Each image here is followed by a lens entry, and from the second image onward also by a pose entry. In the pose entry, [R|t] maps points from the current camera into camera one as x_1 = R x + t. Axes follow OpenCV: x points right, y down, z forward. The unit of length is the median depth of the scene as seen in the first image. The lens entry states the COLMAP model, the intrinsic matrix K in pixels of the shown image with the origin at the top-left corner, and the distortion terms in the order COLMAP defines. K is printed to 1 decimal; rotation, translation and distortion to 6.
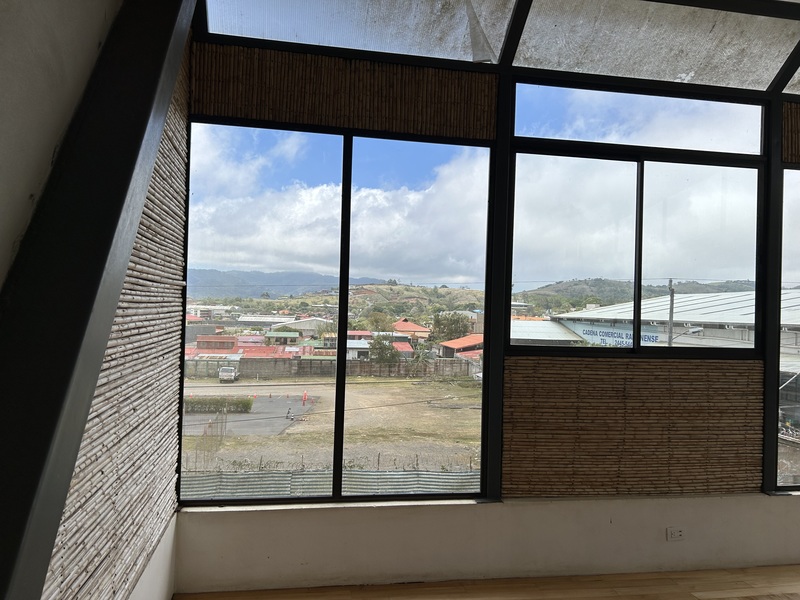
lens RADIAL K [[606.5, 0, 400.0], [0, 606.5, 300.0], [0, 0, 1]] dist [0.004505, -0.000642]
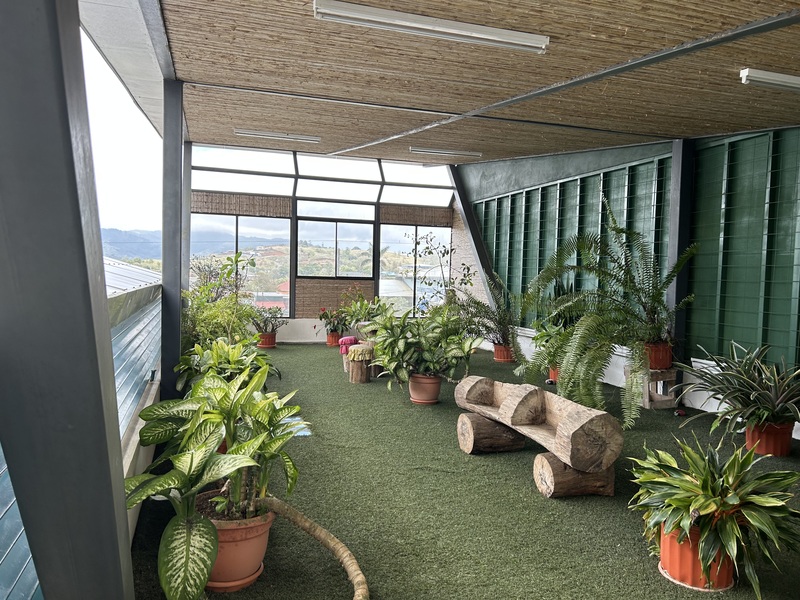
lens RADIAL K [[606.5, 0, 400.0], [0, 606.5, 300.0], [0, 0, 1]] dist [0.004505, -0.000642]
pose [[0.989996, 0.001920, 0.141079, 0.267190], [-0.010816, 0.997998, 0.062317, -0.007984], [-0.140677, -0.063220, 0.988035, -2.463087]]
